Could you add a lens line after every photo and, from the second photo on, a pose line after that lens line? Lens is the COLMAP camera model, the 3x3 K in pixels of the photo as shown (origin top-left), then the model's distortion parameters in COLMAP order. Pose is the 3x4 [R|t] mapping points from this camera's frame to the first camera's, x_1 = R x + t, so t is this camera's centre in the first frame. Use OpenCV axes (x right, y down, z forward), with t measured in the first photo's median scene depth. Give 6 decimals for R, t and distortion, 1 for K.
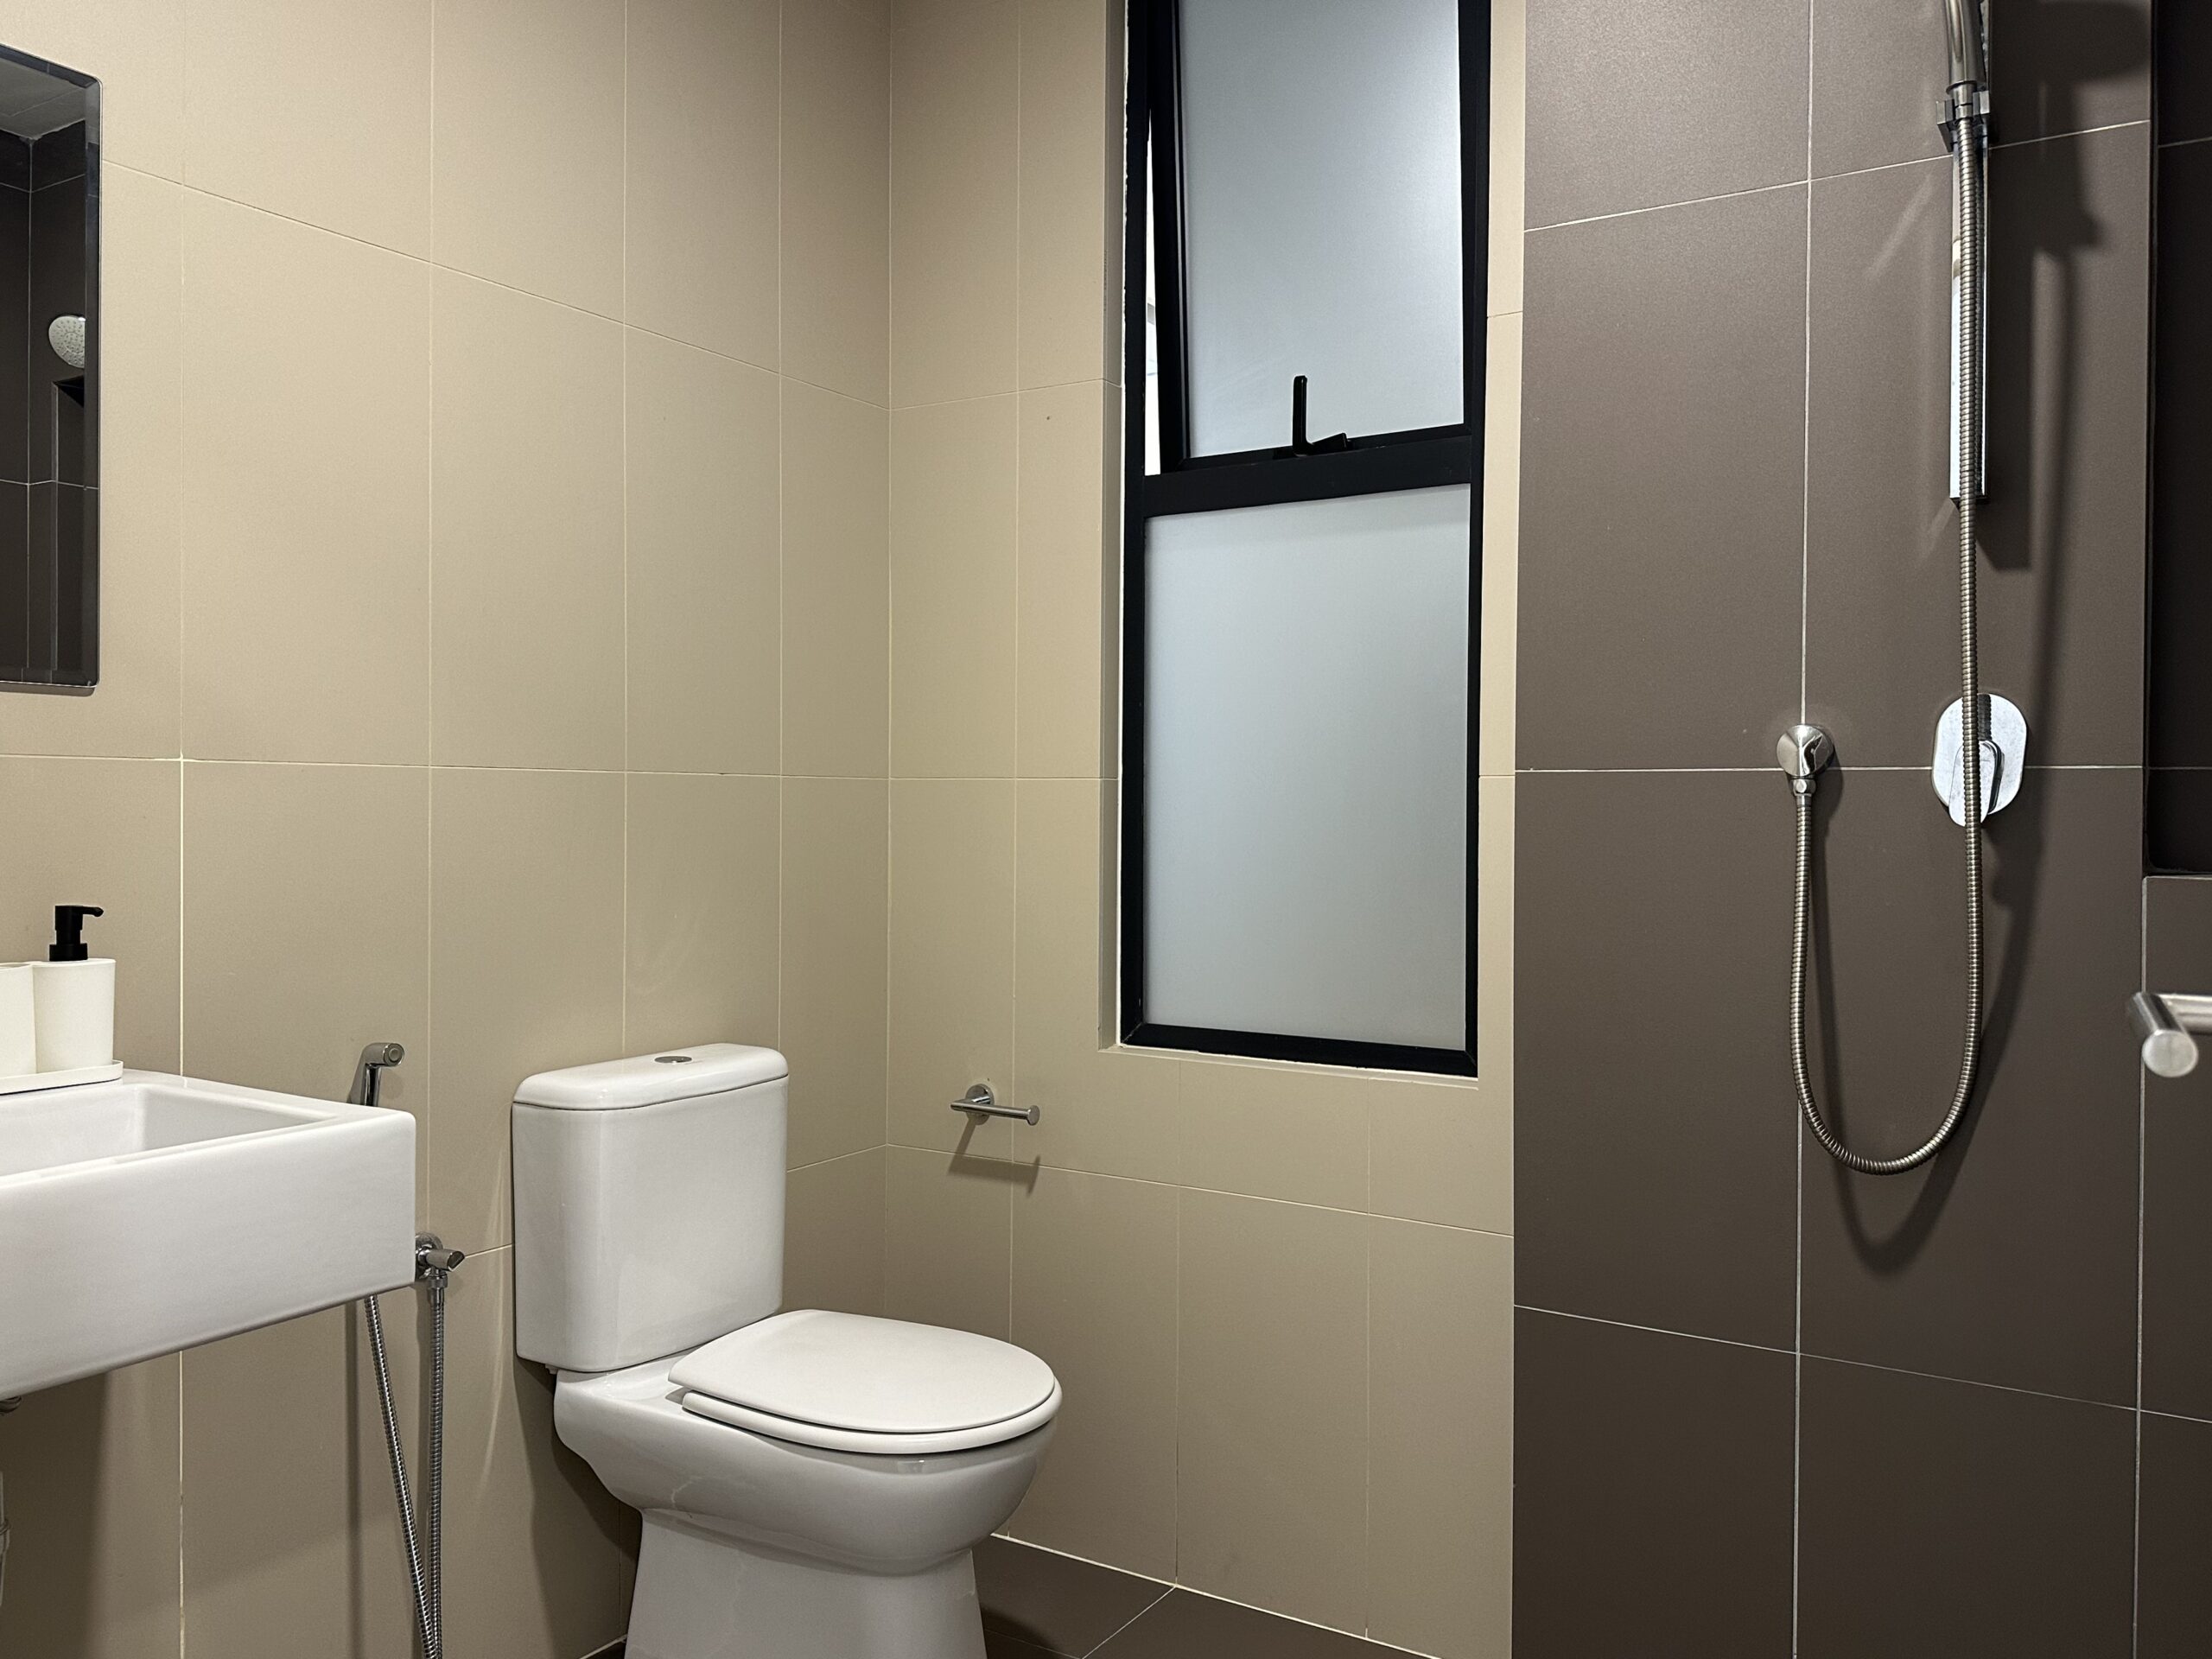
lens RADIAL K [[1689.0, 0, 1109.8], [0, 1689.0, 823.3], [0, 0, 1]] dist [0.117299, -0.179722]
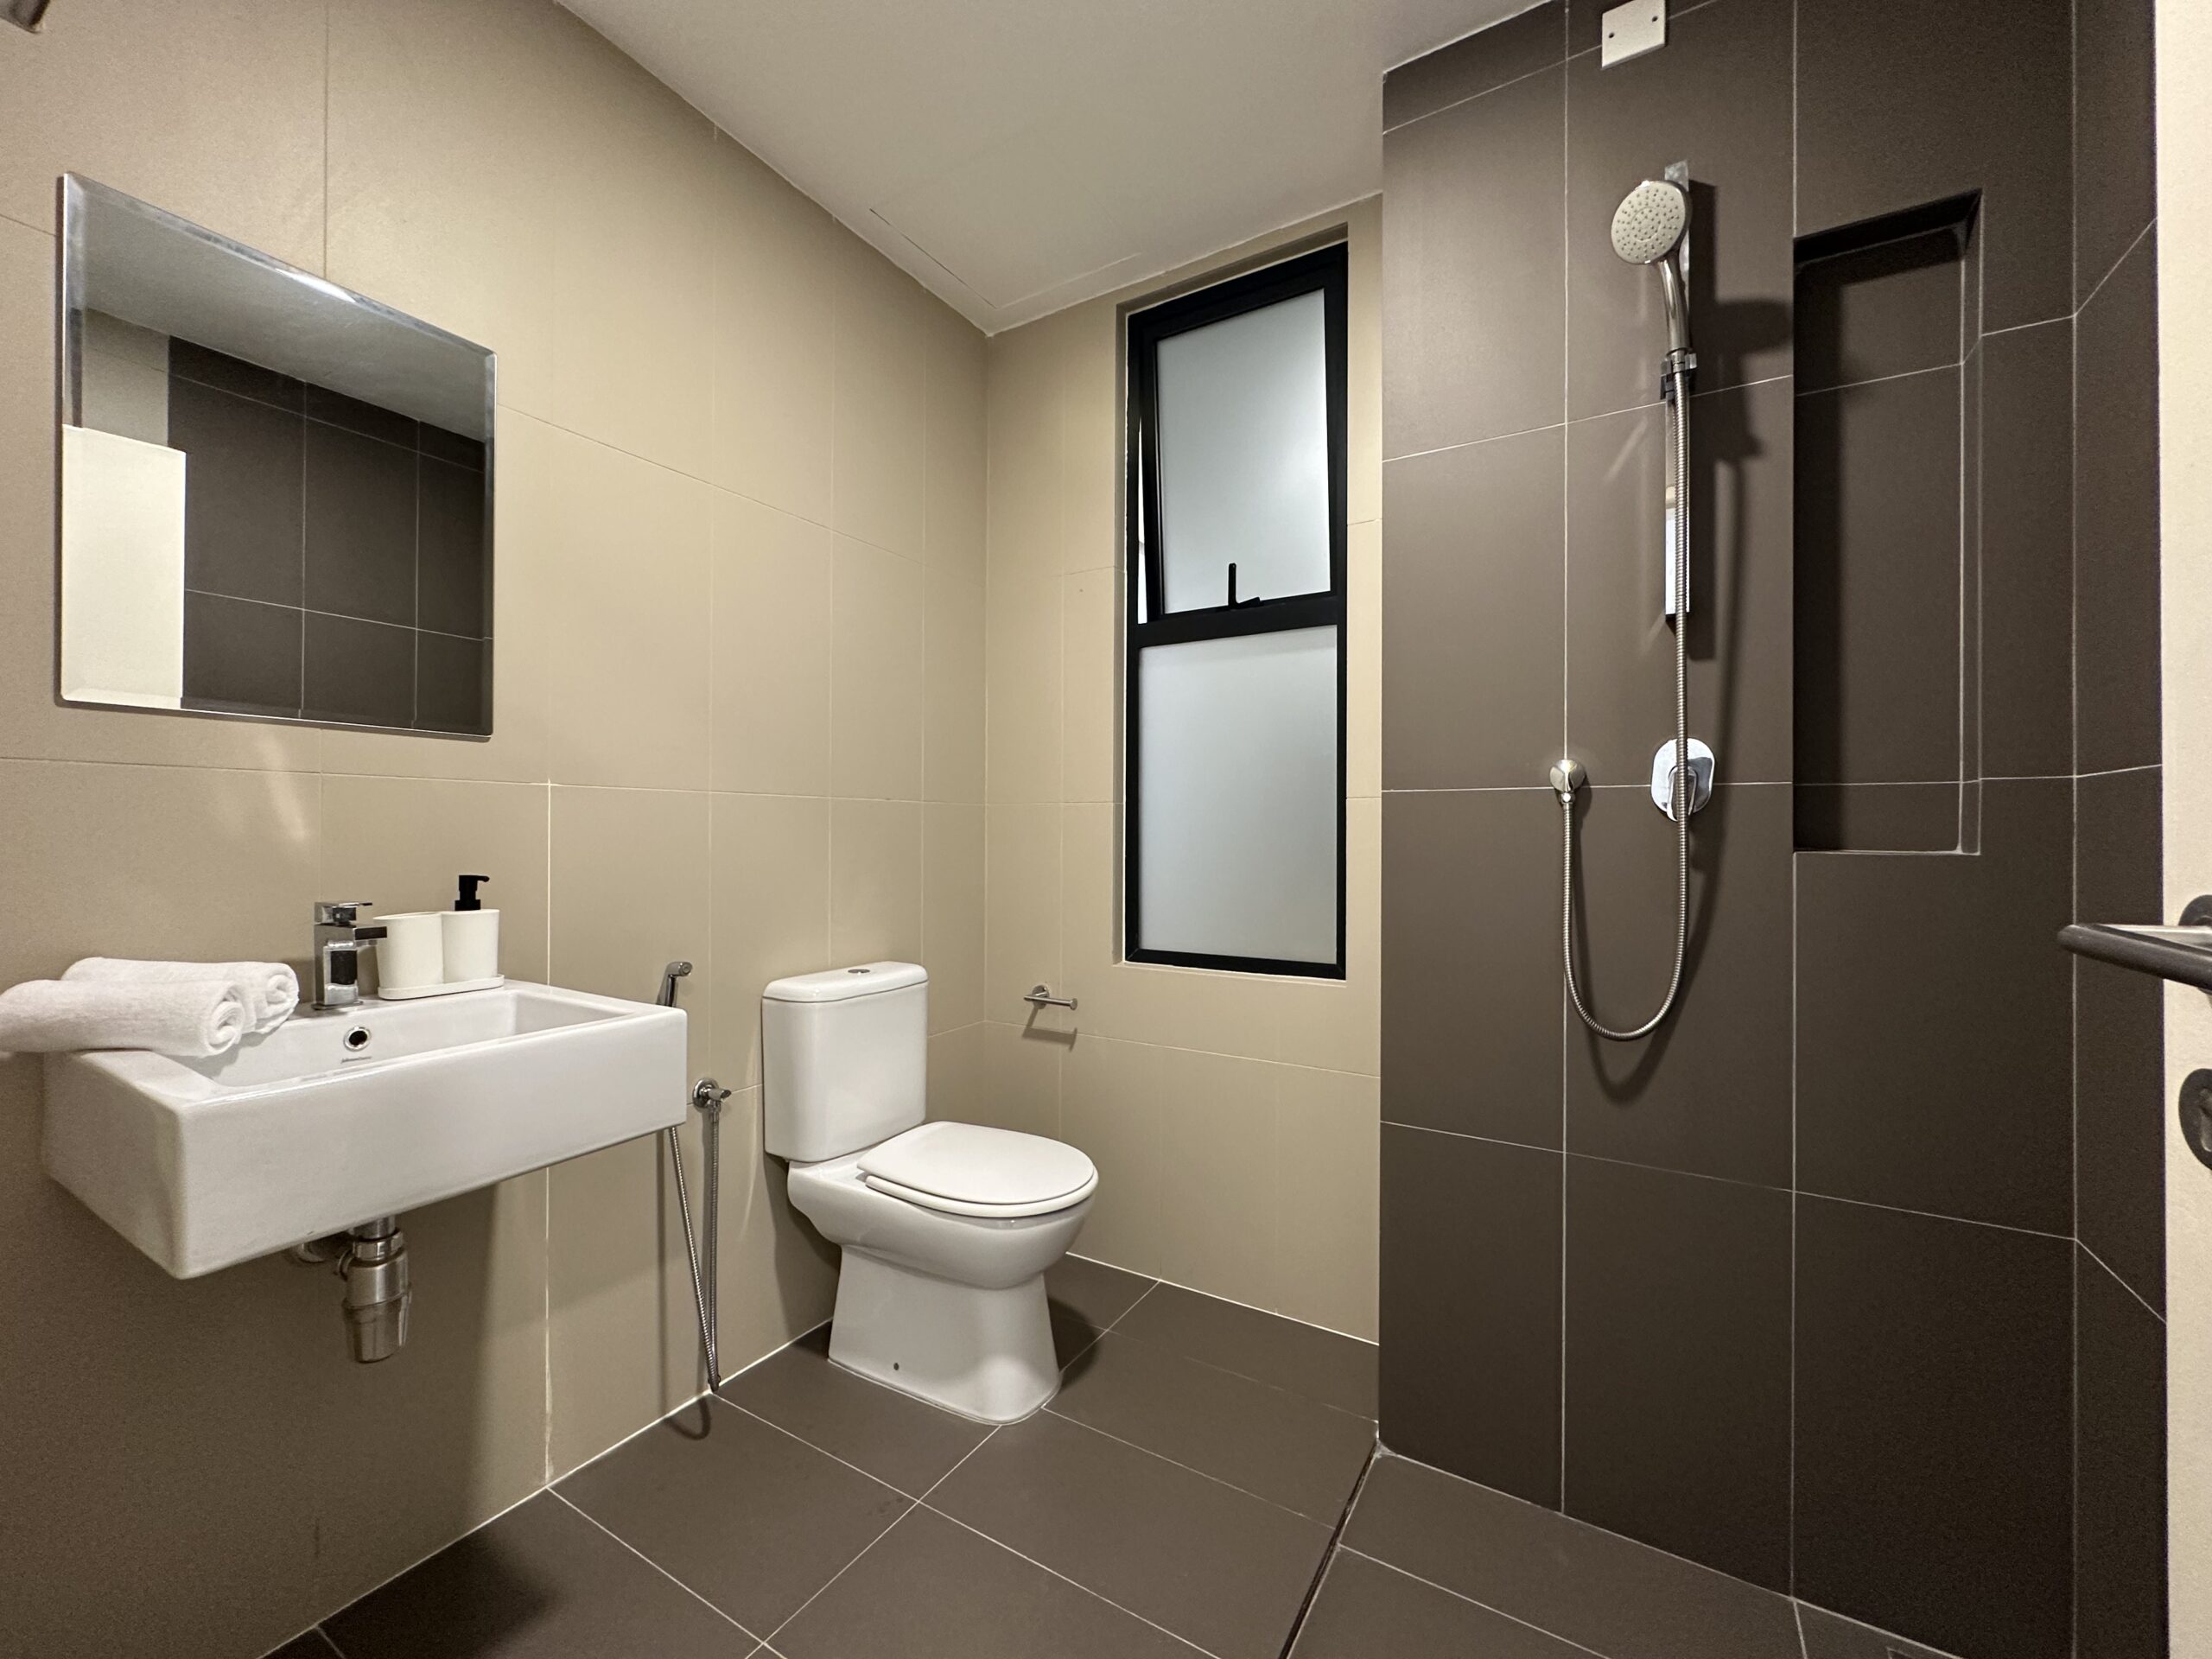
lens RADIAL K [[886.3, 0, 1105.5], [0, 886.3, 831.5], [0, 0, 1]] dist [-0.002545, 0.000395]
pose [[0.999883, -0.002600, 0.015080, -0.032750], [0.002789, 0.999918, -0.012528, 0.015708], [-0.015046, 0.012569, 0.999808, 0.150099]]
